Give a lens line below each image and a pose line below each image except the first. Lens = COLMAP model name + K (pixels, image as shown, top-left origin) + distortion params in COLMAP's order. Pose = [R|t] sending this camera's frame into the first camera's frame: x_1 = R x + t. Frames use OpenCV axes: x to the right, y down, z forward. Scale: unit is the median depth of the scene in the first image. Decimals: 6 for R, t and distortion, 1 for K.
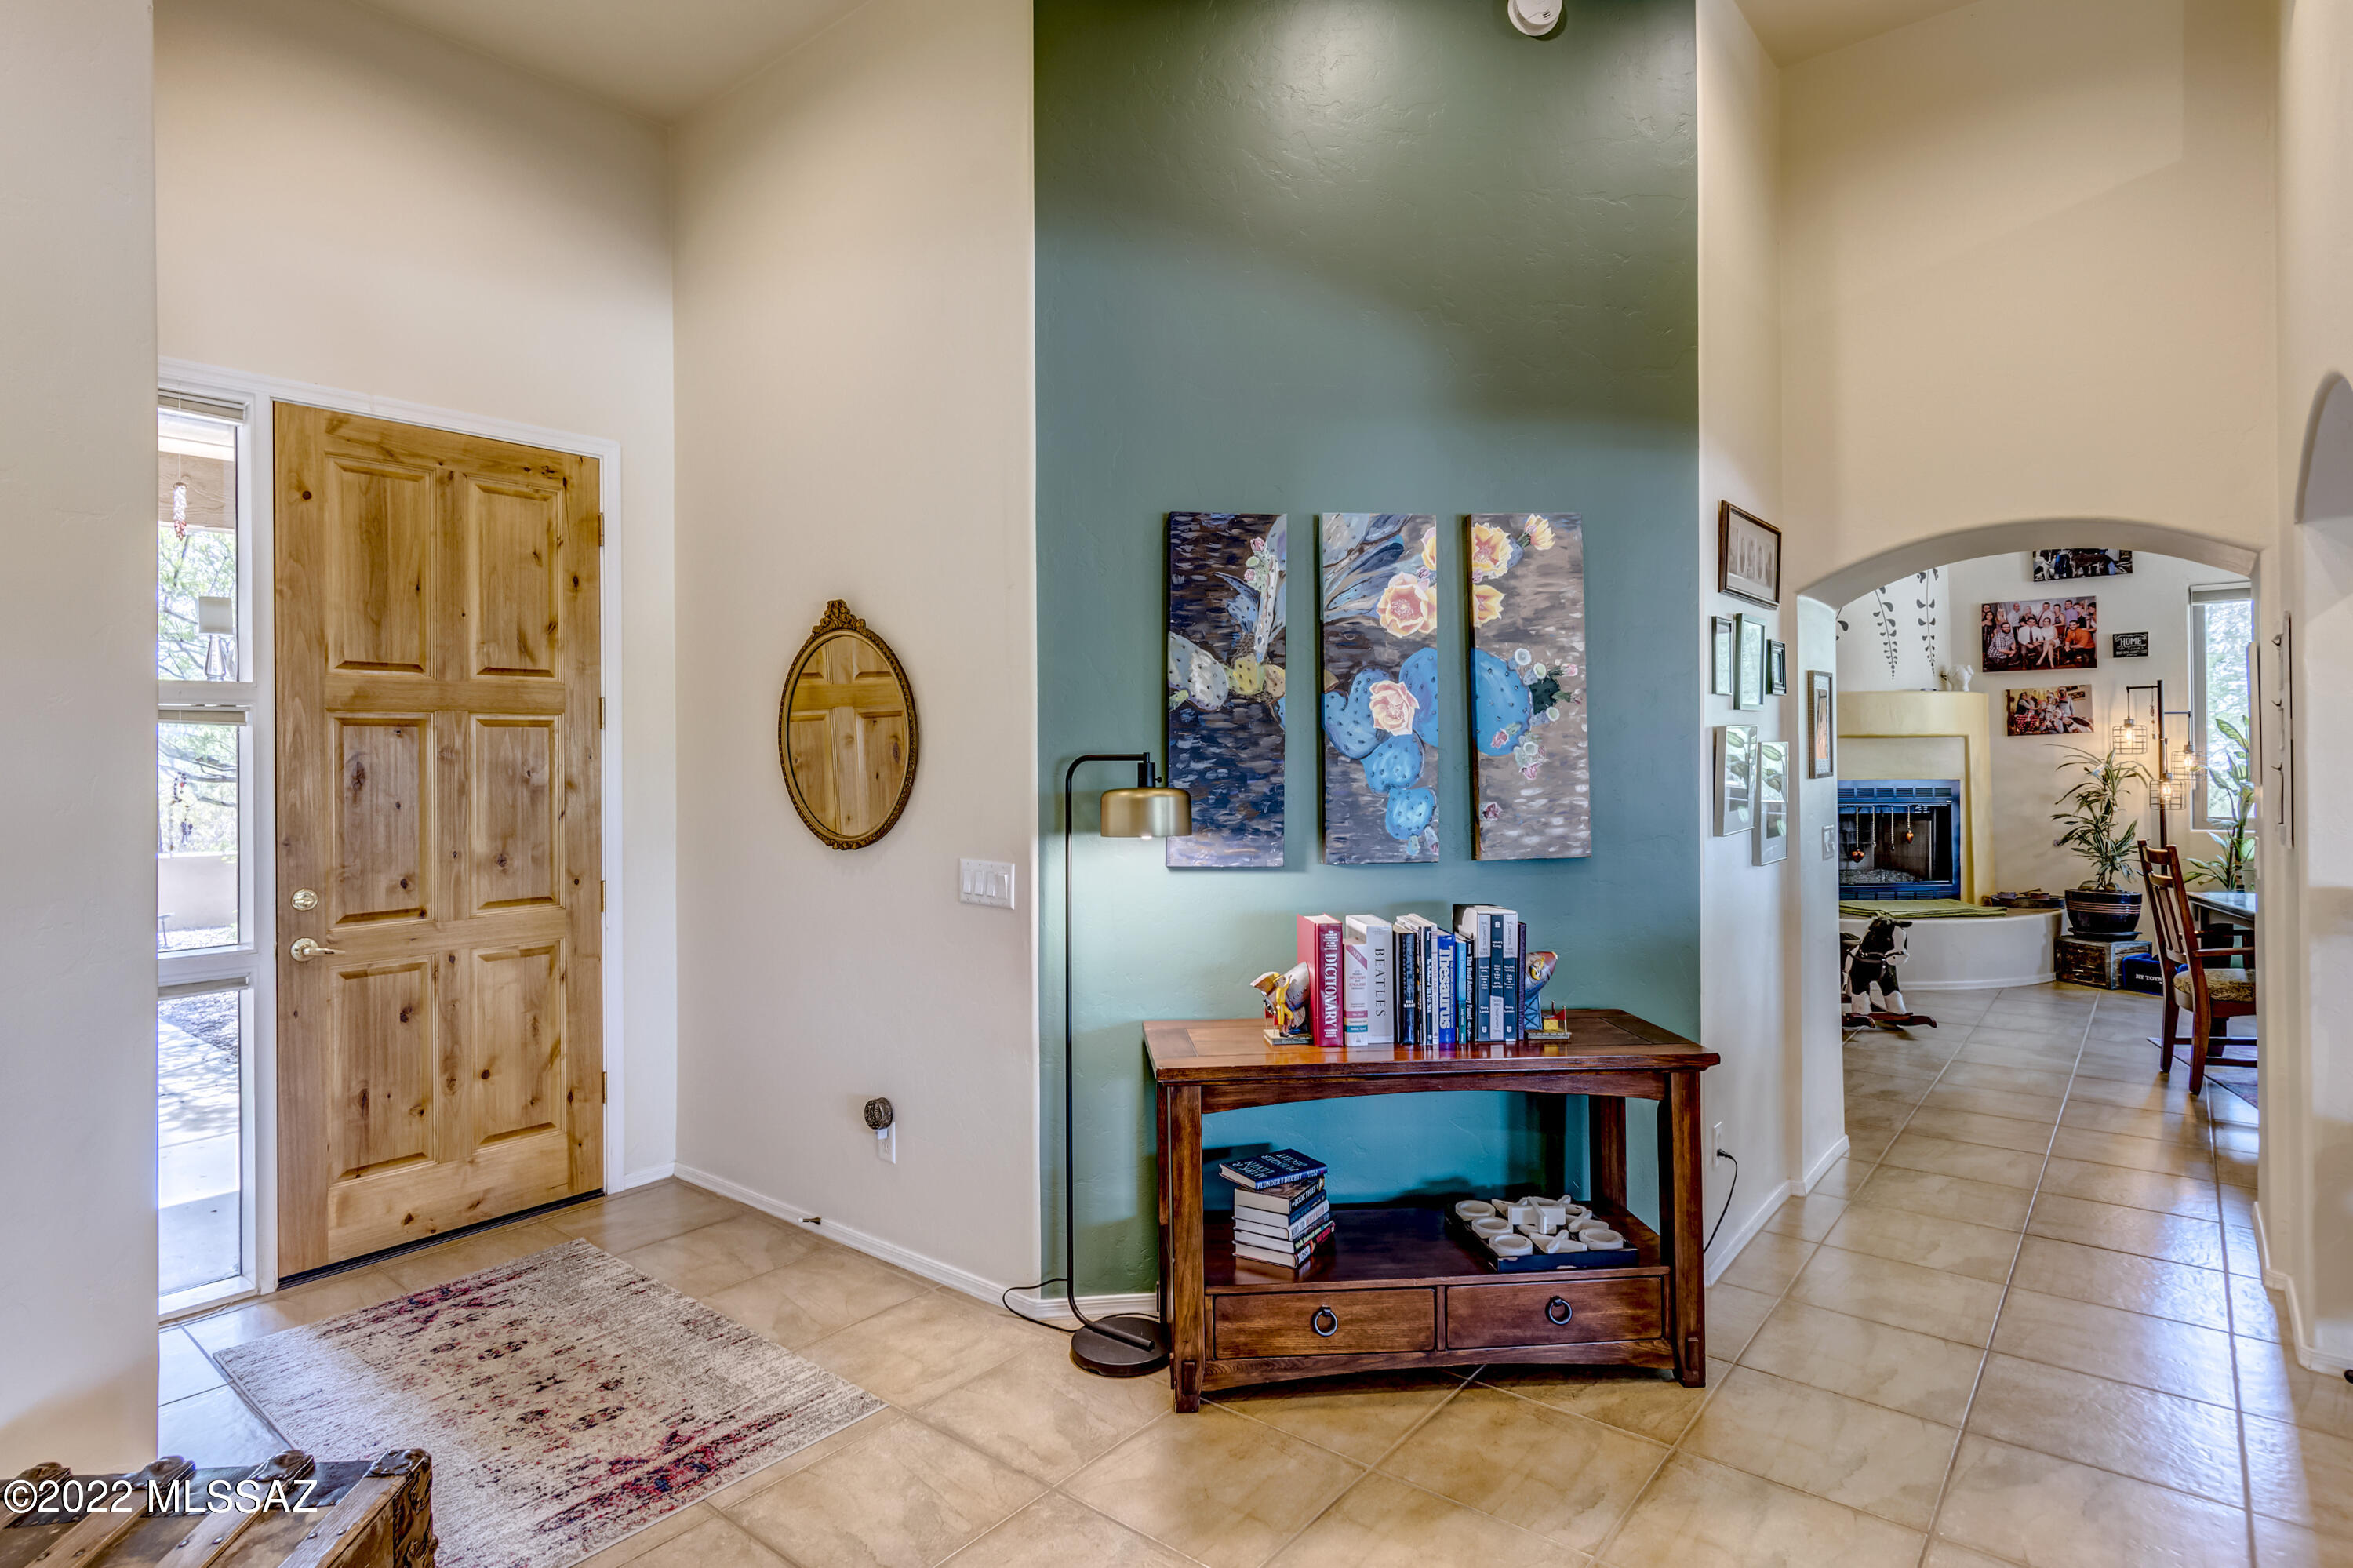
lens RADIAL K [[1224.4, 0, 1158.9], [0, 1224.4, 748.4], [0, 0, 1]] dist [0.005746, -0.001995]
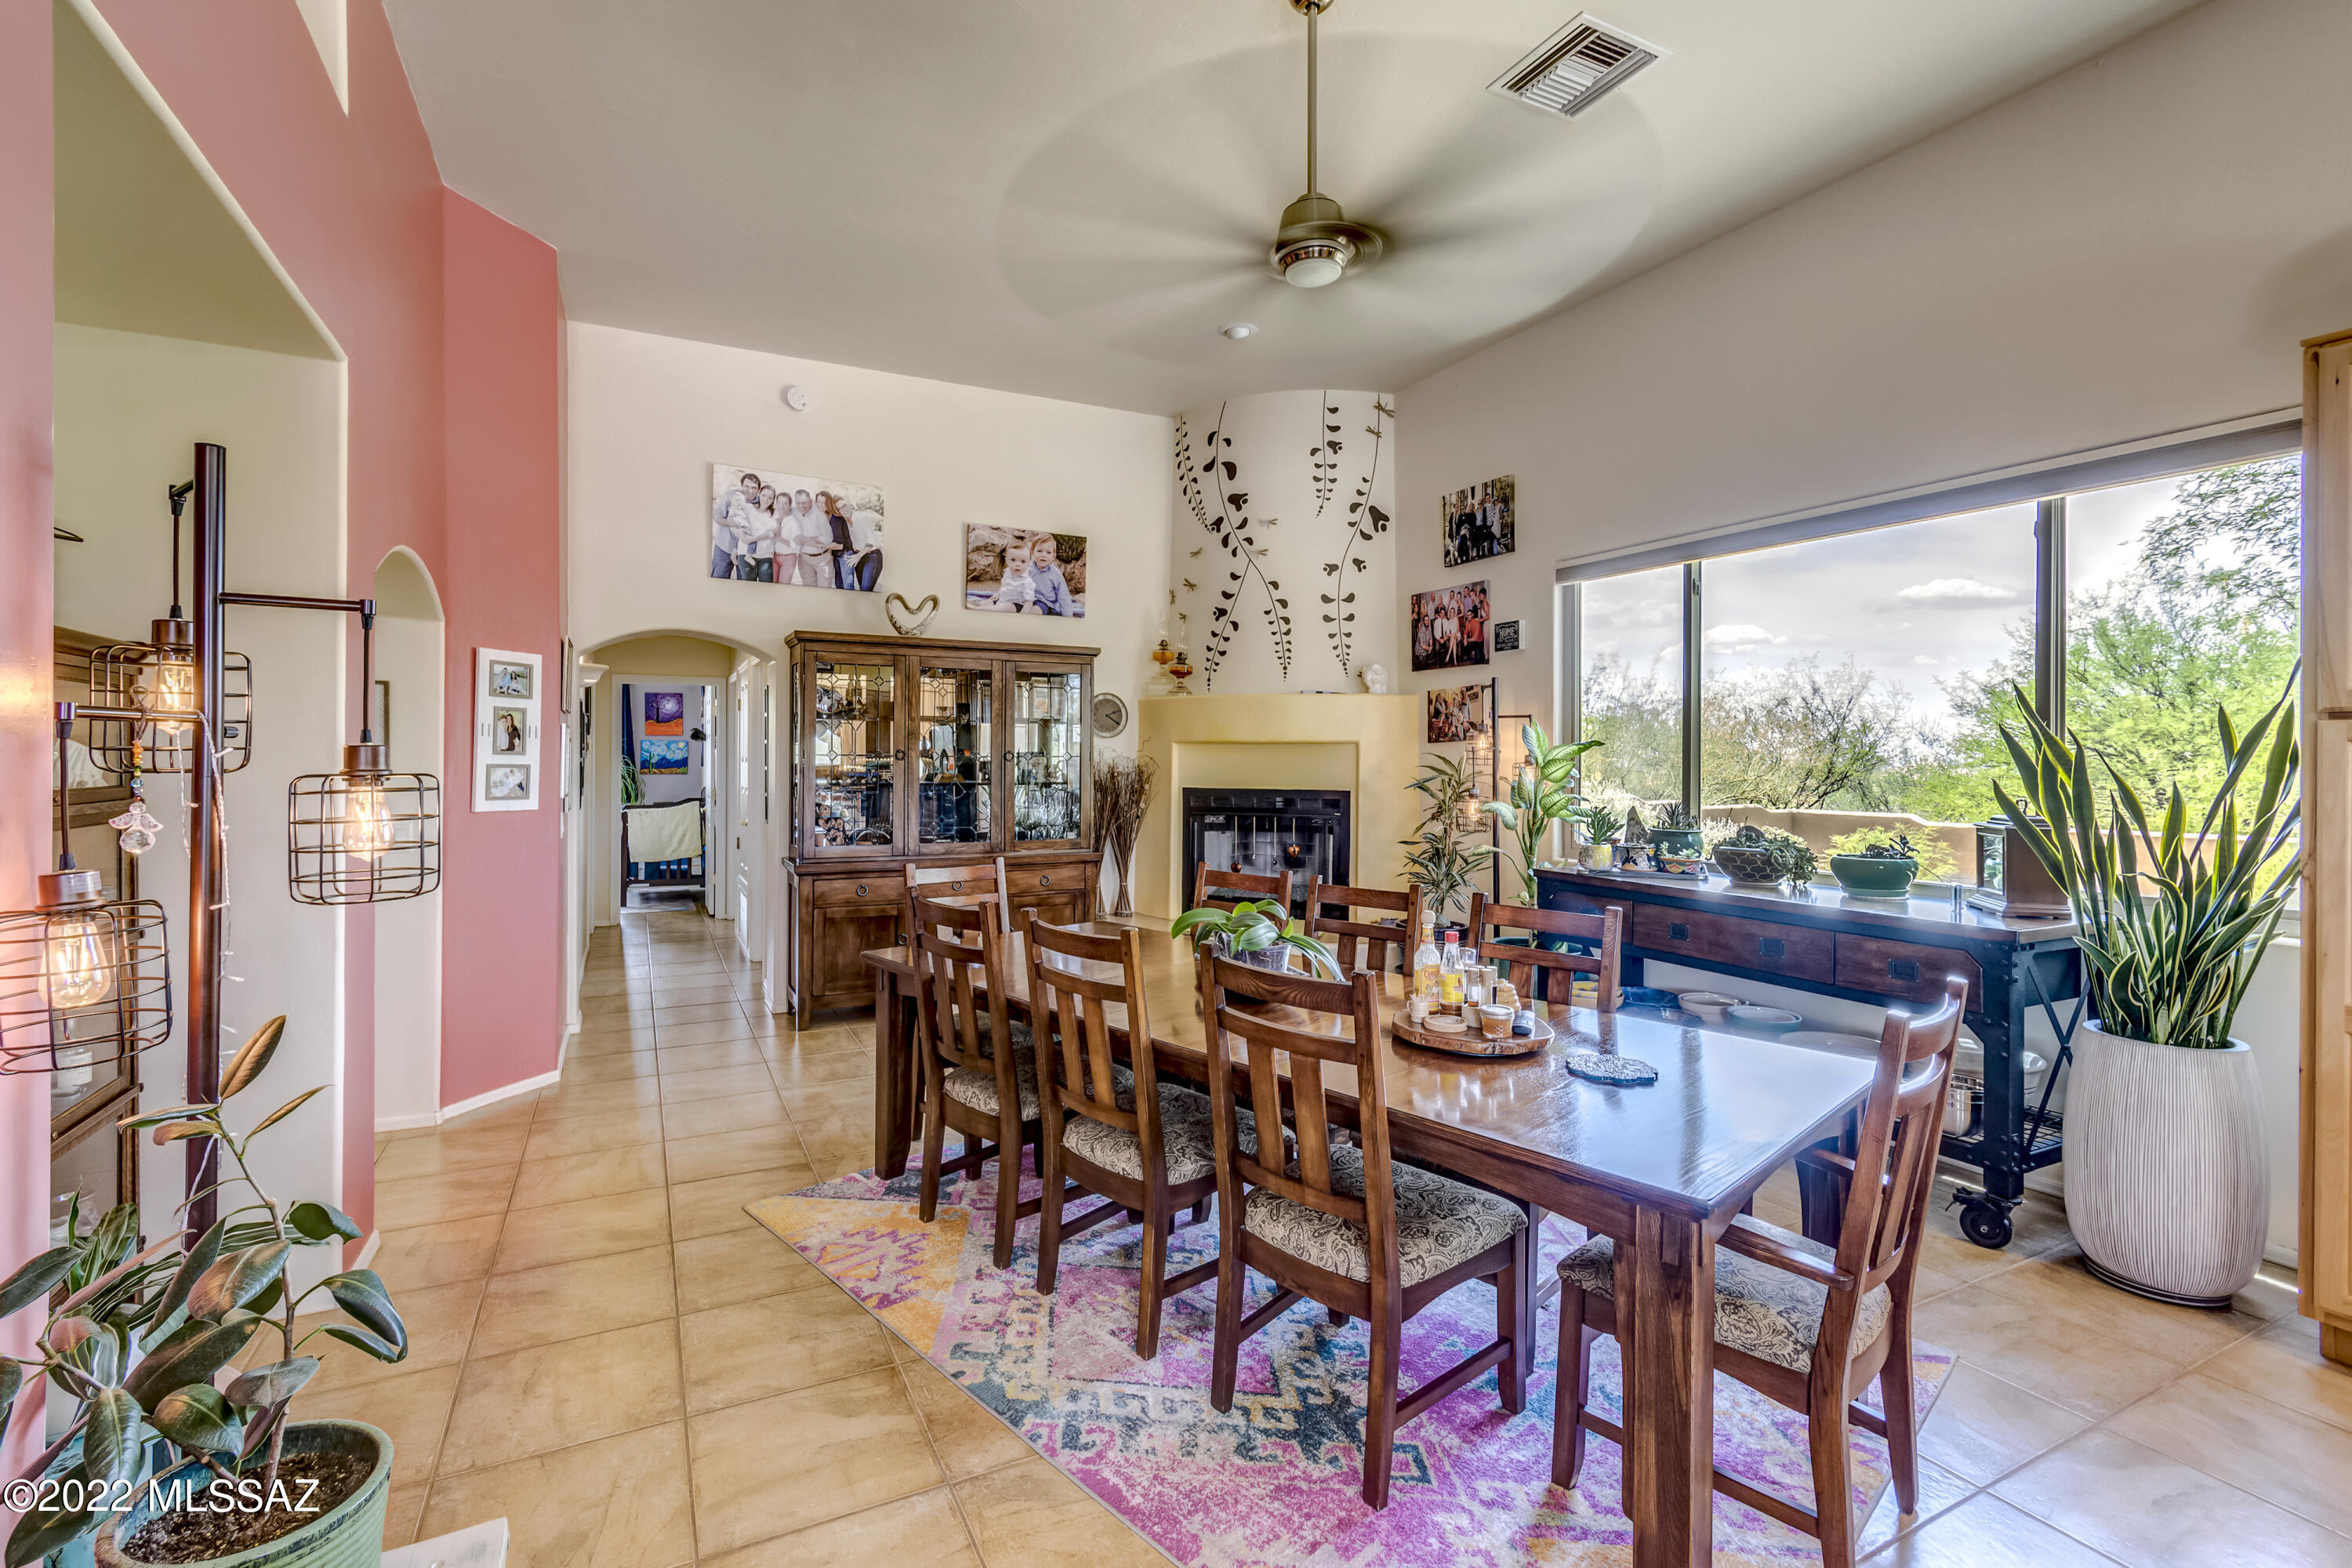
lens RADIAL K [[1052.3, 0, 1136.3], [0, 1052.3, 756.3], [0, 0, 1]] dist [0.006361, -0.002084]
pose [[0.909624, 0.013793, -0.415203, 0.844087], [-0.011097, 0.999899, 0.008905, -0.005110], [0.415284, -0.003493, 0.909685, 0.227270]]
